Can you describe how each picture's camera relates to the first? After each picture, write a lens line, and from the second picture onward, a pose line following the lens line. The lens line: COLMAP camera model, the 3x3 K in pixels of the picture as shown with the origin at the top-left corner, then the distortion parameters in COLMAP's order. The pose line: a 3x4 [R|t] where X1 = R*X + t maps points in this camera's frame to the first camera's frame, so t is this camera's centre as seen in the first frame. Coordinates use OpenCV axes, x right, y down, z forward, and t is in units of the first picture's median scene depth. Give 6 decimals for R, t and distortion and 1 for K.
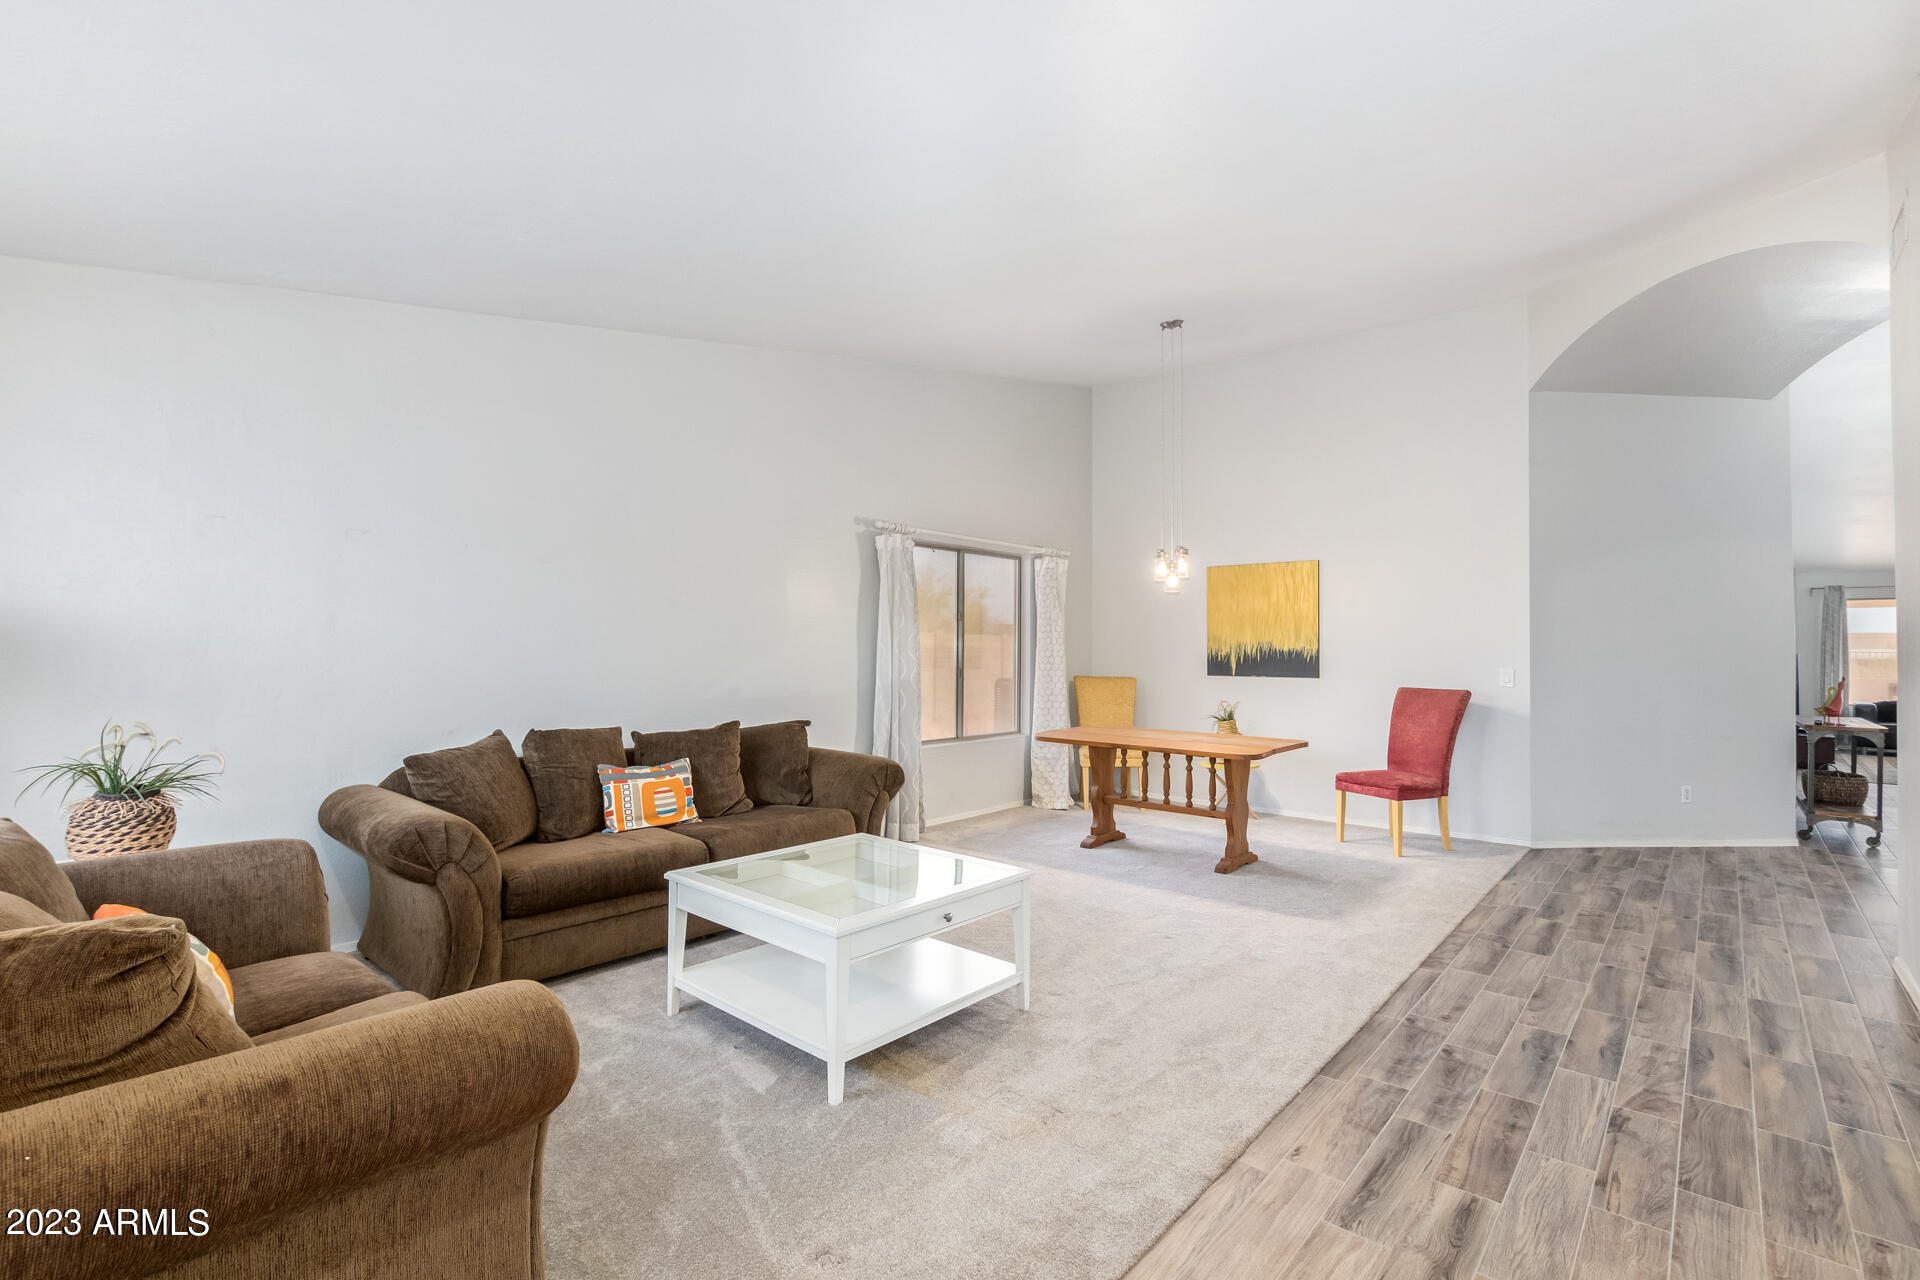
lens RADIAL K [[874.2, 0, 955.0], [0, 874.2, 639.5], [0, 0, 1]] dist [0.004205, -0.001662]
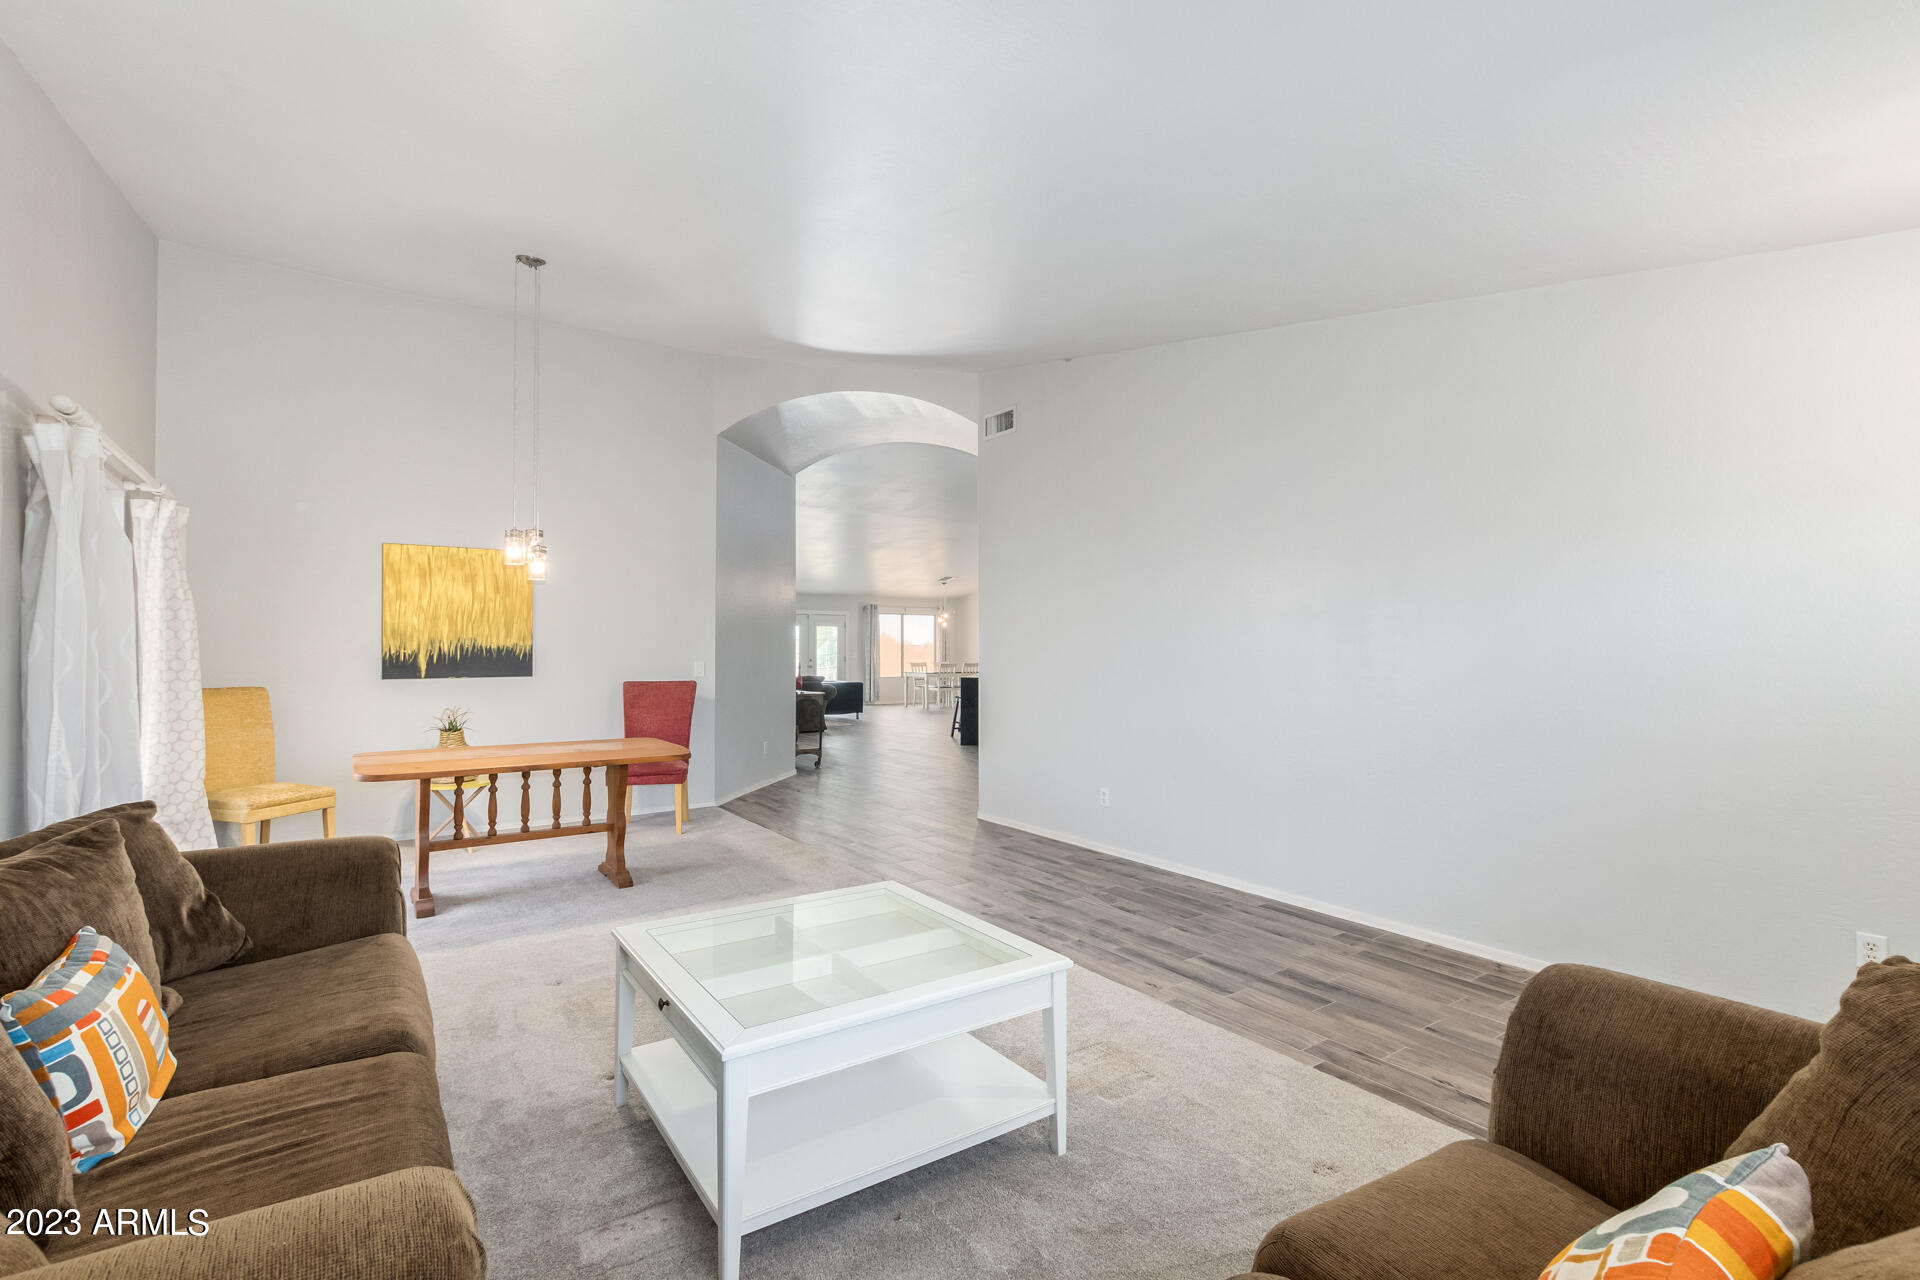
lens RADIAL K [[874.2, 0, 950.6], [0, 874.2, 638.5], [0, 0, 1]] dist [0.004205, -0.001662]
pose [[0.240906, 0.002685, 0.970545, -0.463283], [-0.009253, 0.999957, -0.000469, -0.000851], [-0.970504, -0.008868, 0.240920, 0.396483]]
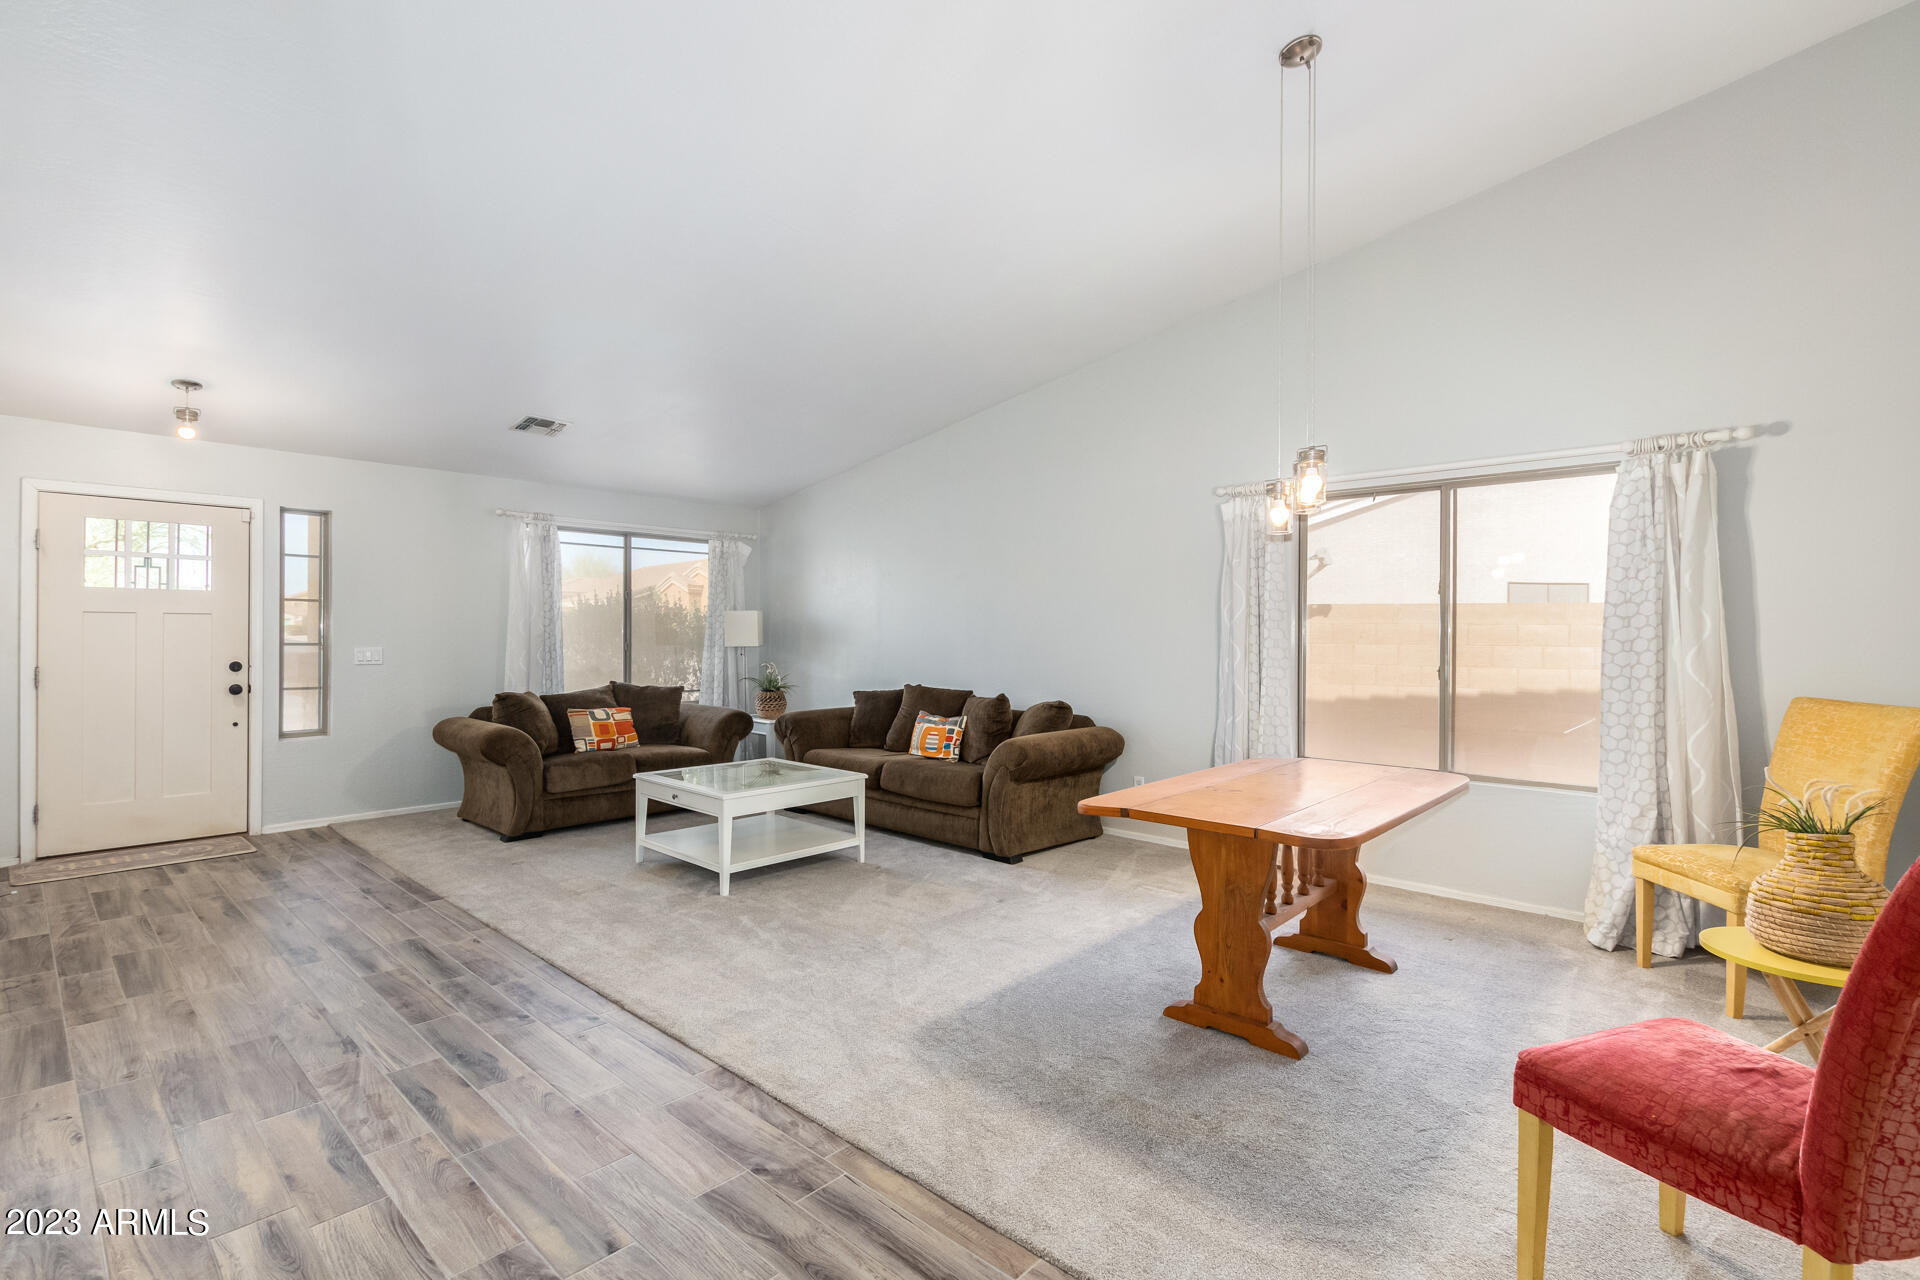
lens RADIAL K [[874.2, 0, 953.7], [0, 874.2, 633.4], [0, 0, 1]] dist [0.004205, -0.001662]
pose [[-0.023230, -0.007410, -0.999703, 0.804927], [0.004172, 0.999963, -0.007509, 0.013761], [0.999721, -0.004346, -0.023198, 0.777610]]
